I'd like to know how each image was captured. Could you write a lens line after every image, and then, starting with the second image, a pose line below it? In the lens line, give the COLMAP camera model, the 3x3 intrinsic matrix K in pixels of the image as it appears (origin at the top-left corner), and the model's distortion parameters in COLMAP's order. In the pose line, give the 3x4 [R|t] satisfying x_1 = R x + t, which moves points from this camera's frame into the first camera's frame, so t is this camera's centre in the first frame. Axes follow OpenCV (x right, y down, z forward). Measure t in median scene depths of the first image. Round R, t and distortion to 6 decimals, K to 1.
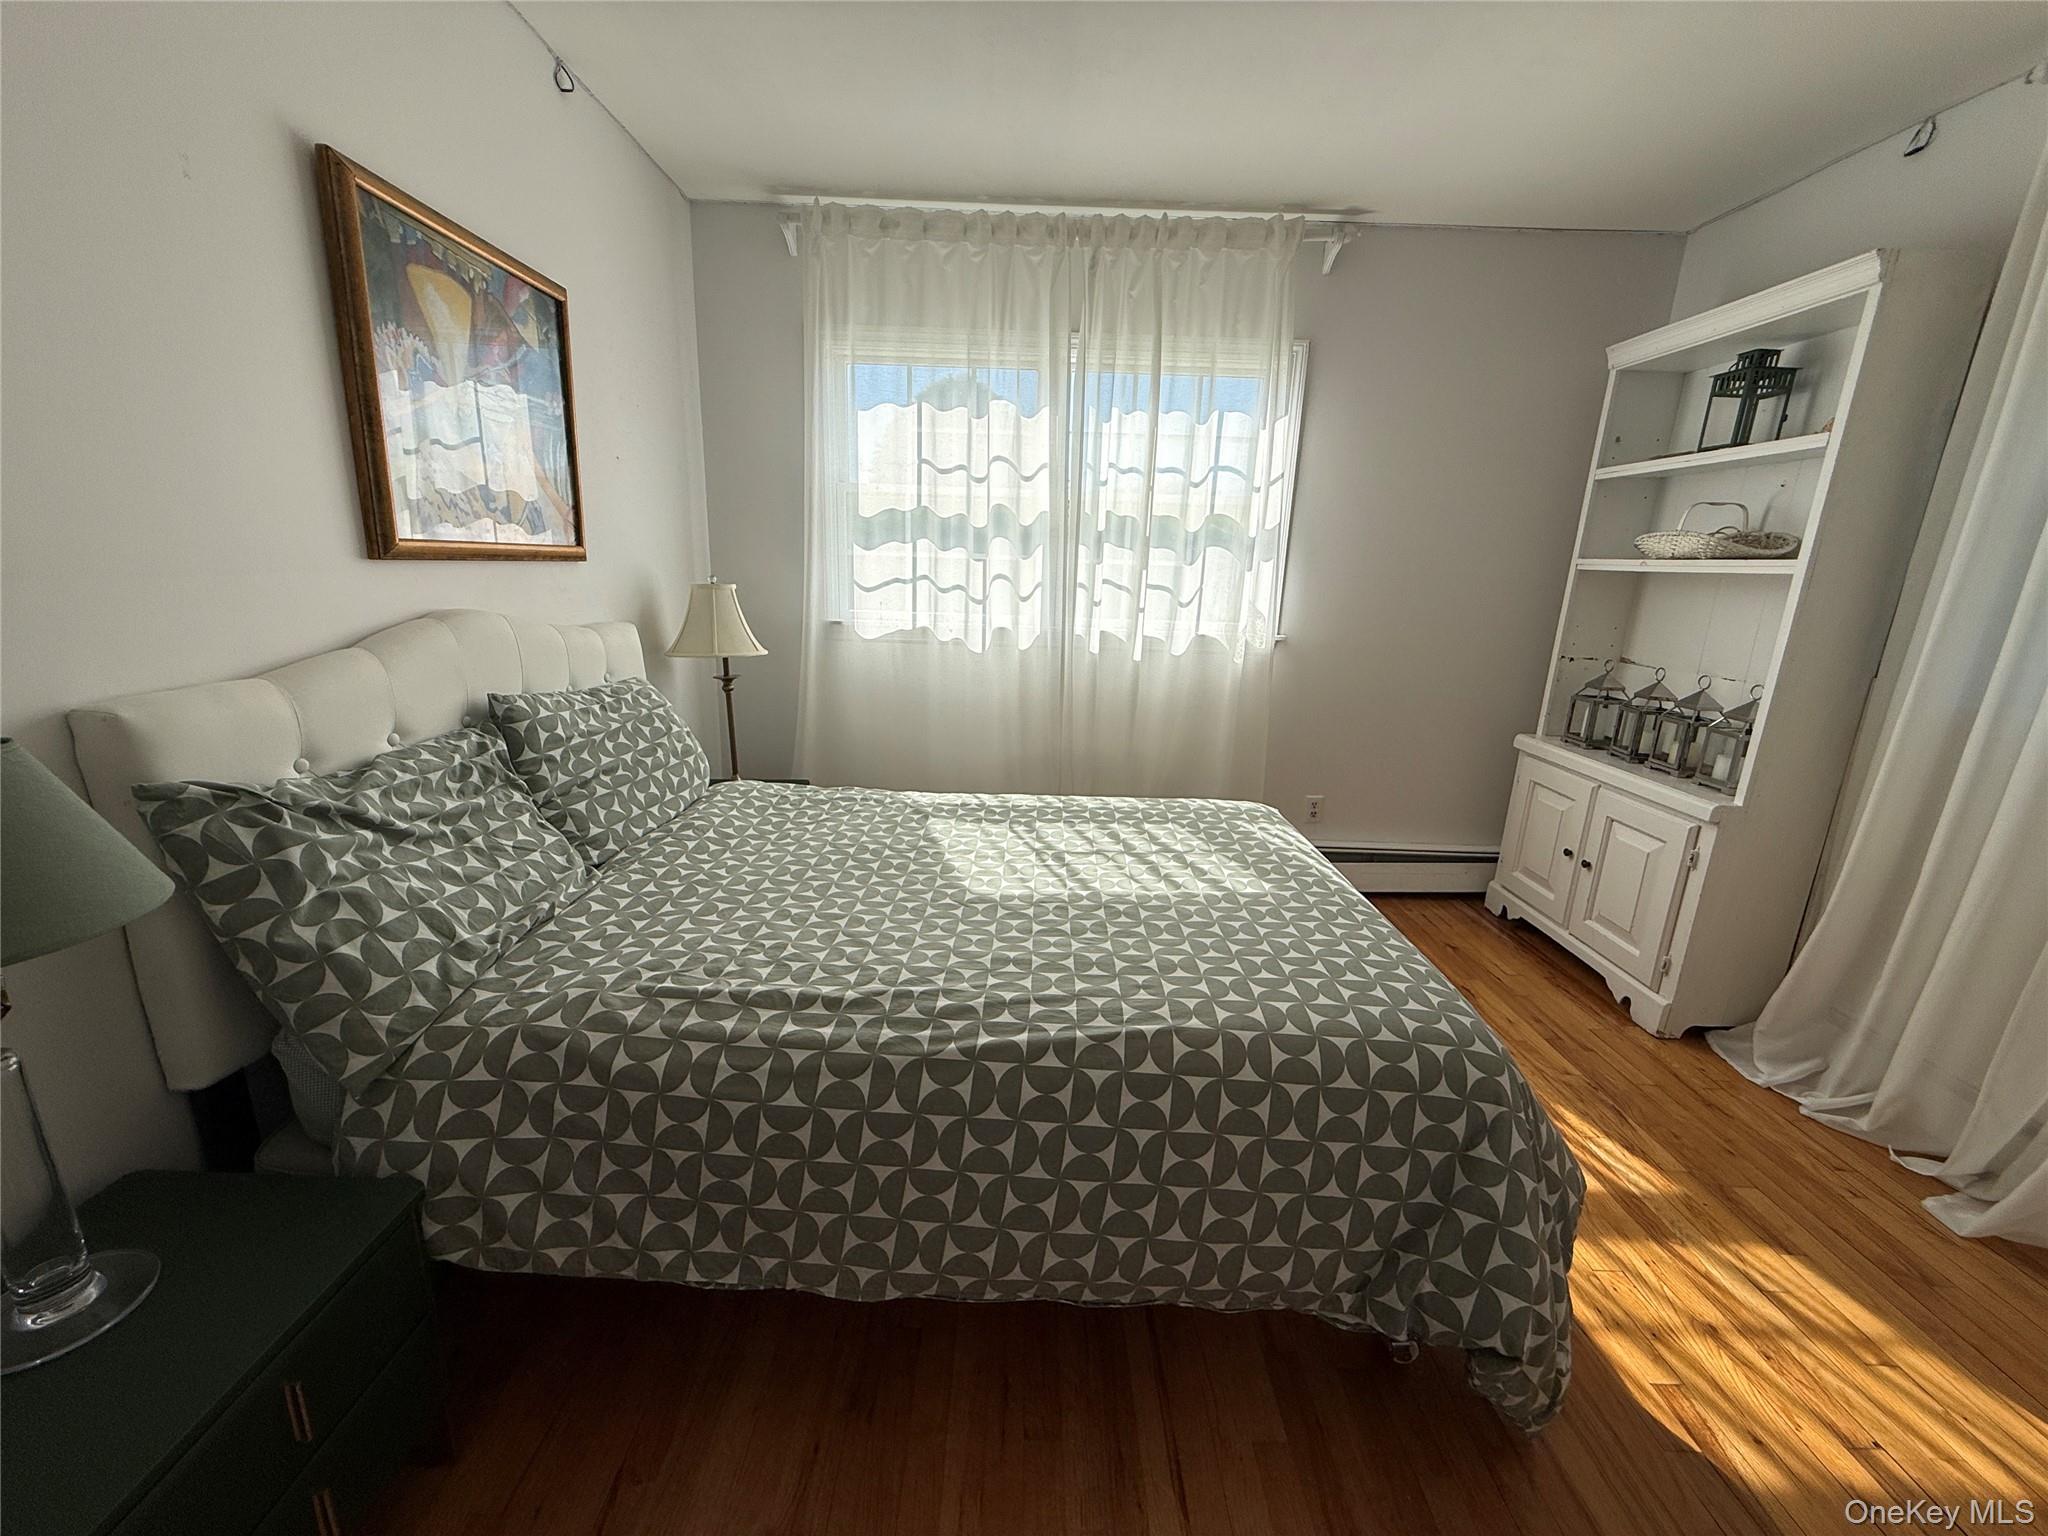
lens RADIAL K [[820.9, 0, 1024.3], [0, 820.9, 774.1], [0, 0, 1]] dist [0.001244, -0.000212]
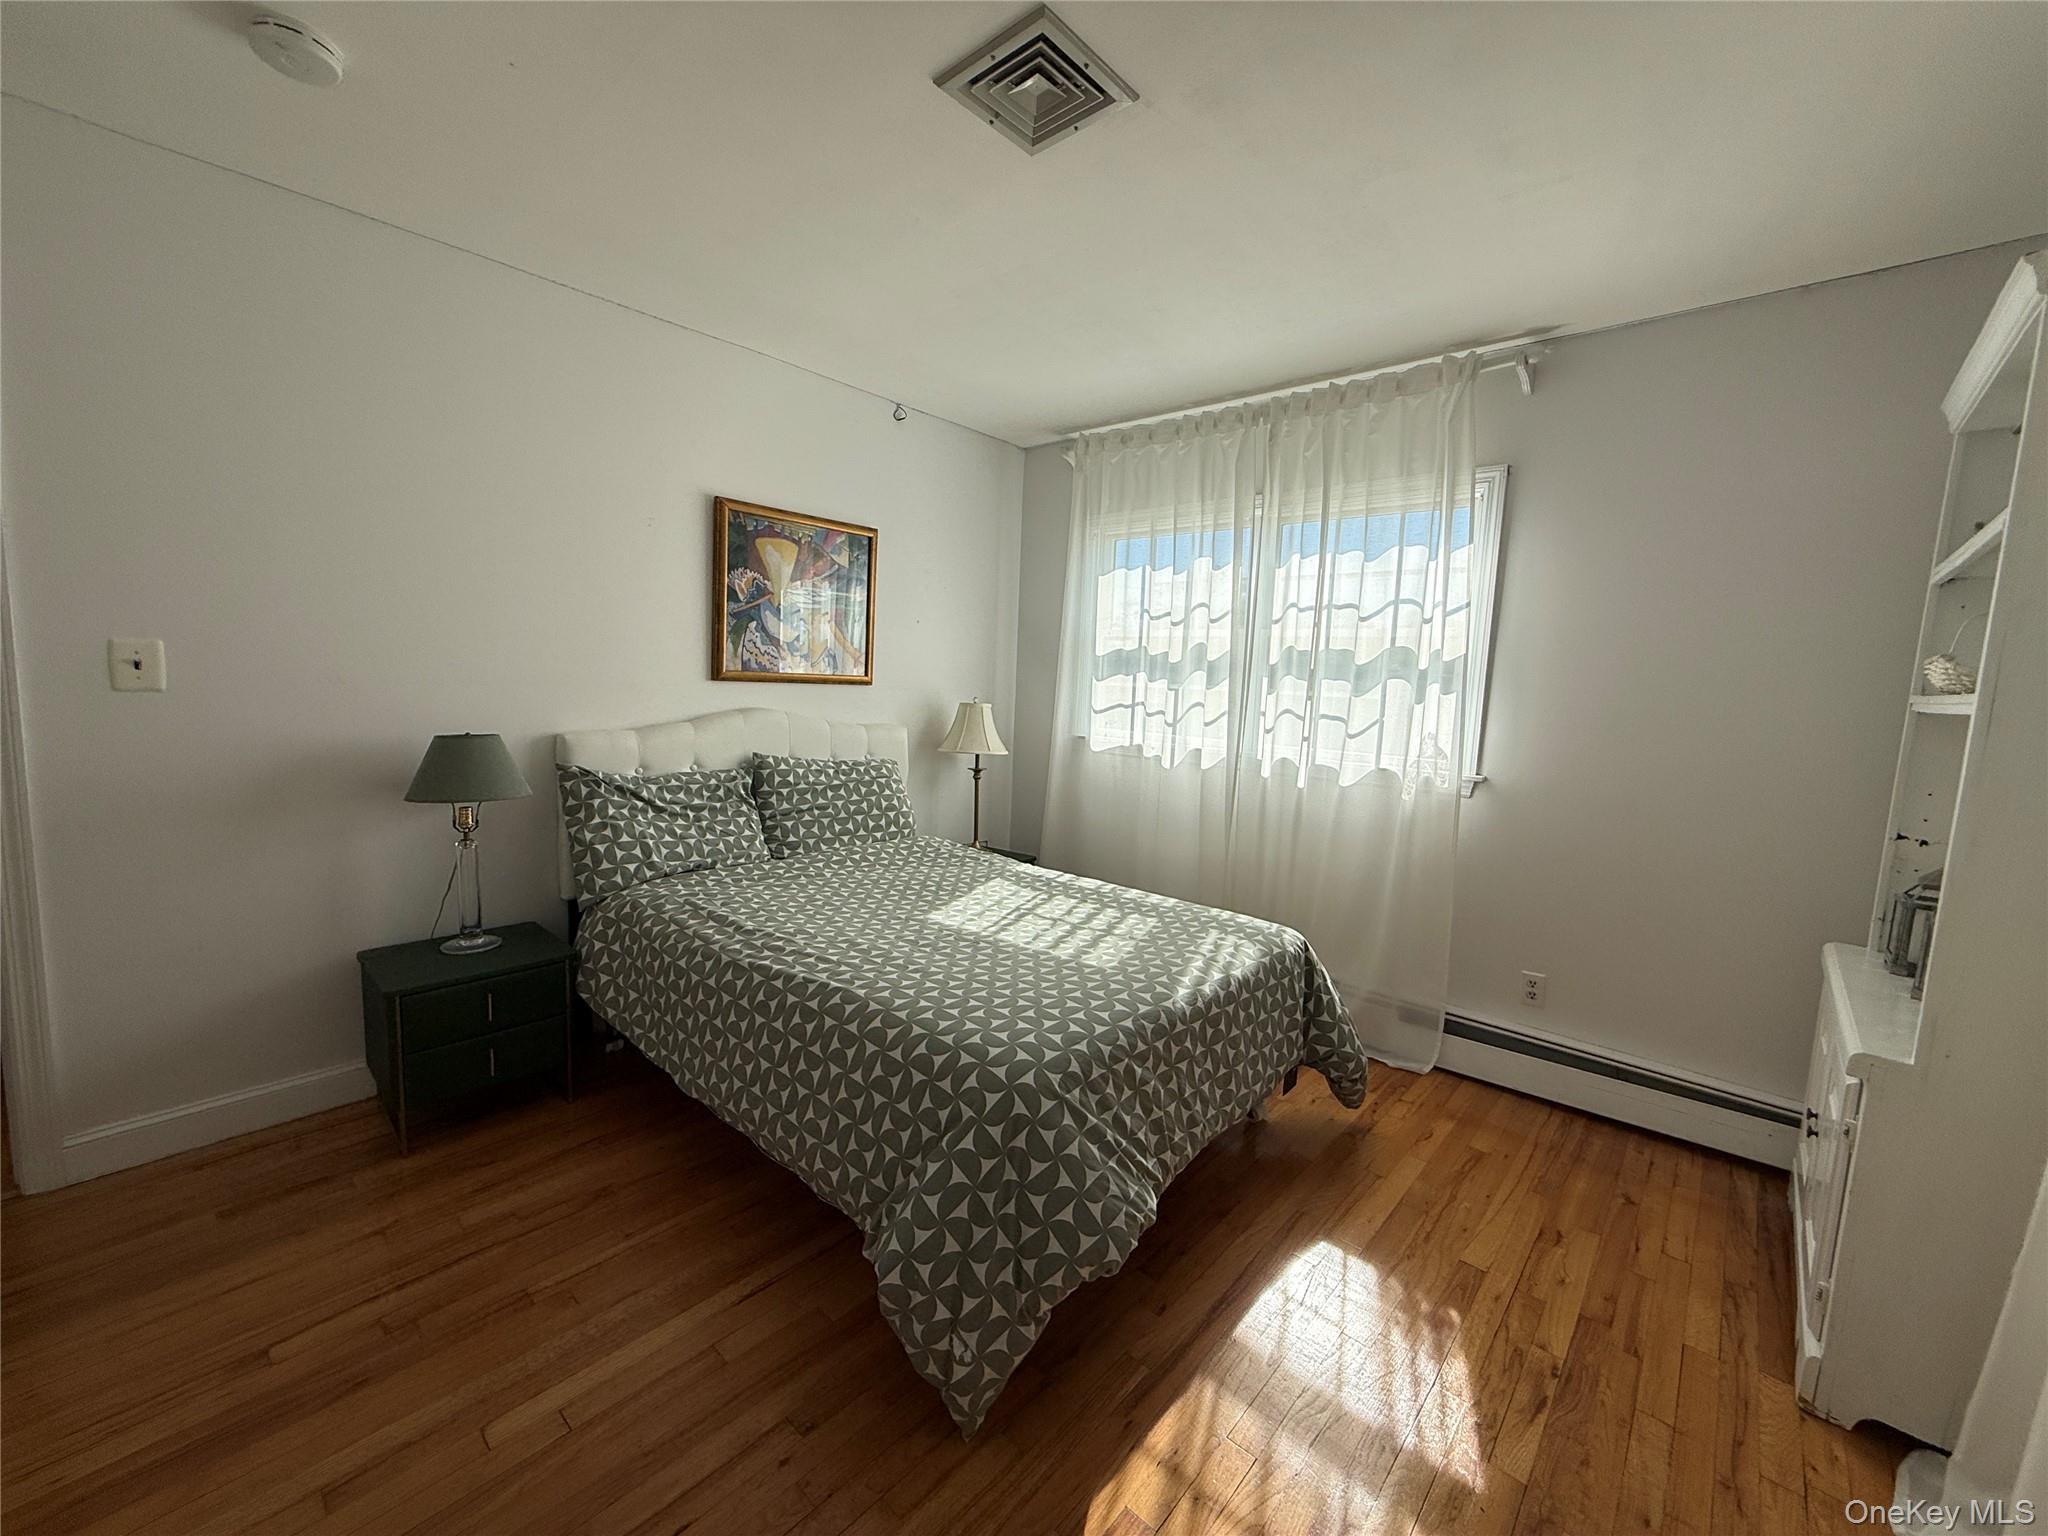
lens RADIAL K [[820.9, 0, 1007.2], [0, 820.9, 775.8], [0, 0, 1]] dist [0.001244, -0.000212]
pose [[0.738080, 0.080275, -0.669920, 0.760580], [-0.186802, 0.978397, -0.088568, 0.007476], [0.648338, 0.190512, 0.737131, 0.018785]]
